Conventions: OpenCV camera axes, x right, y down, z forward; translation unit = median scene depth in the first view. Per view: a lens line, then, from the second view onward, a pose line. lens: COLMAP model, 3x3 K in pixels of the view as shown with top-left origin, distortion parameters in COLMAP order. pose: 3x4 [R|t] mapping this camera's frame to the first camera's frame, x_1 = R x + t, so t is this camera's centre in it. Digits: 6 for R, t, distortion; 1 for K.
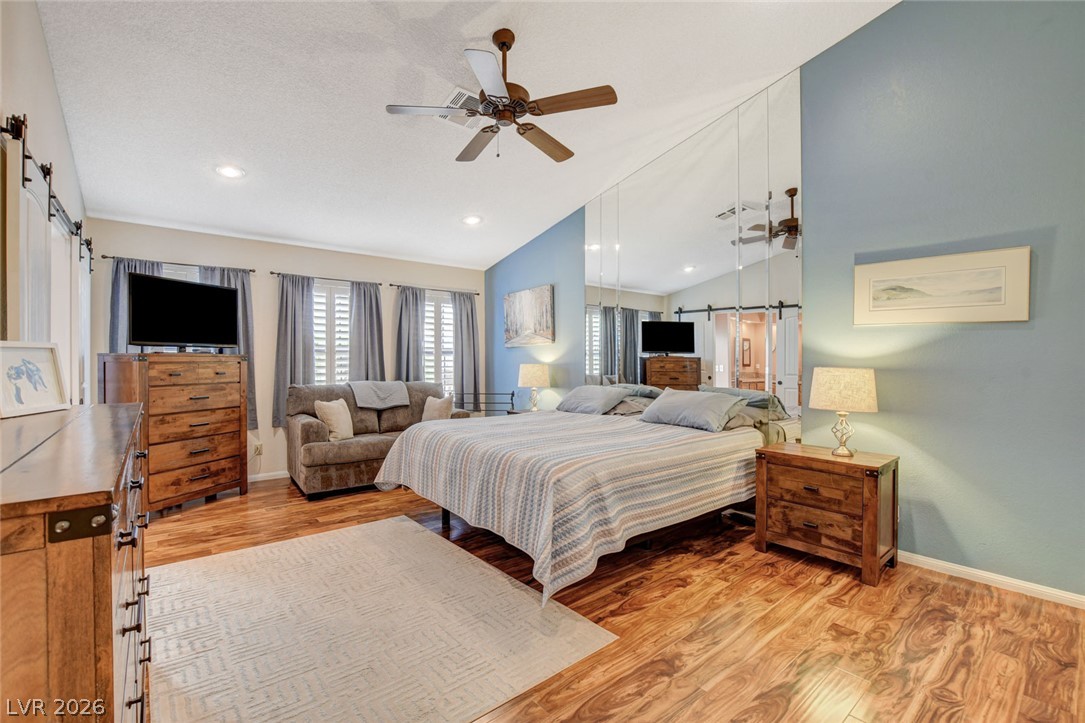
lens RADIAL K [[459.2, 0, 542.5], [0, 459.2, 361.5], [0, 0, 1]] dist [-0.030735, 0.000170]
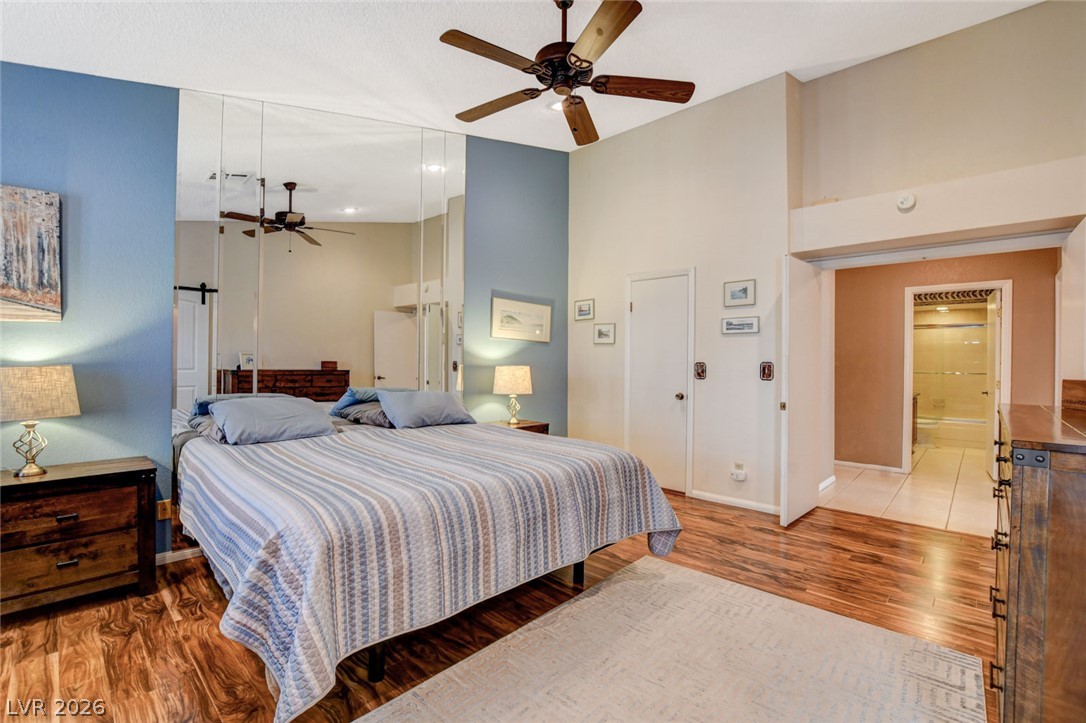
lens RADIAL K [[495.8, 0, 515.7], [0, 495.8, 360.3], [0, 0, 1]] dist [-0.014066, 0.000104]
pose [[-0.088655, 0.000021, 0.996062, -0.923696], [-0.007638, 0.999971, -0.000701, -0.004523], [-0.996033, -0.007670, -0.088652, 1.060335]]
